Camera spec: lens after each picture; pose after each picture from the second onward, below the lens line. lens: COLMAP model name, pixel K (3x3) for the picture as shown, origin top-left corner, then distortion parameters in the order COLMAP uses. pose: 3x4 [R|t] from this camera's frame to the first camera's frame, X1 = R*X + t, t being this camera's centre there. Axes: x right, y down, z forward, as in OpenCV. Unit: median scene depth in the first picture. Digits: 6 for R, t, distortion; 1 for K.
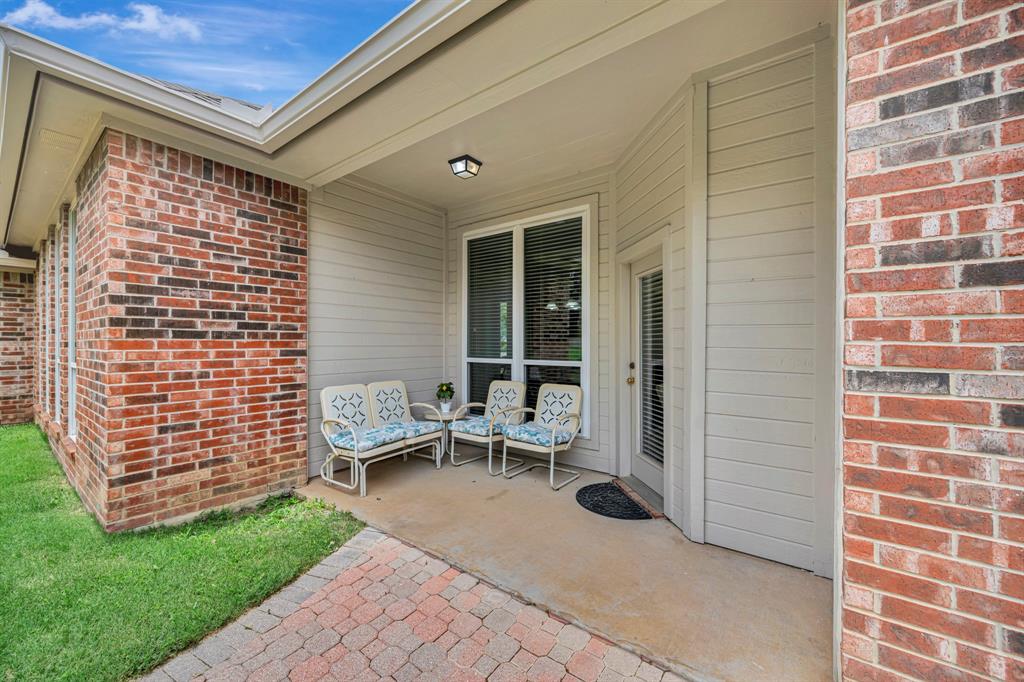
lens RADIAL K [[402.7, 0, 513.0], [0, 402.7, 340.1], [0, 0, 1]] dist [-0.002046, 0.000373]
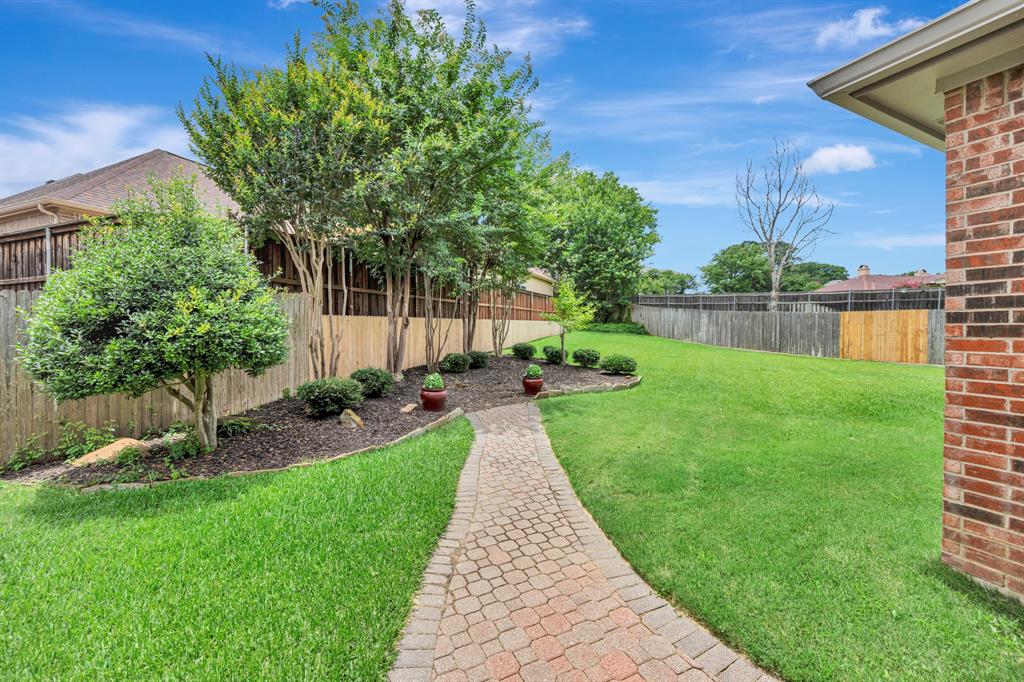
lens RADIAL K [[402.7, 0, 514.2], [0, 402.7, 336.6], [0, 0, 1]] dist [-0.002046, 0.000373]
pose [[-0.466474, 0.007391, -0.884504, 0.179666], [-0.007356, 0.999898, 0.012235, -0.008498], [0.884504, 0.012214, -0.466372, 0.561400]]
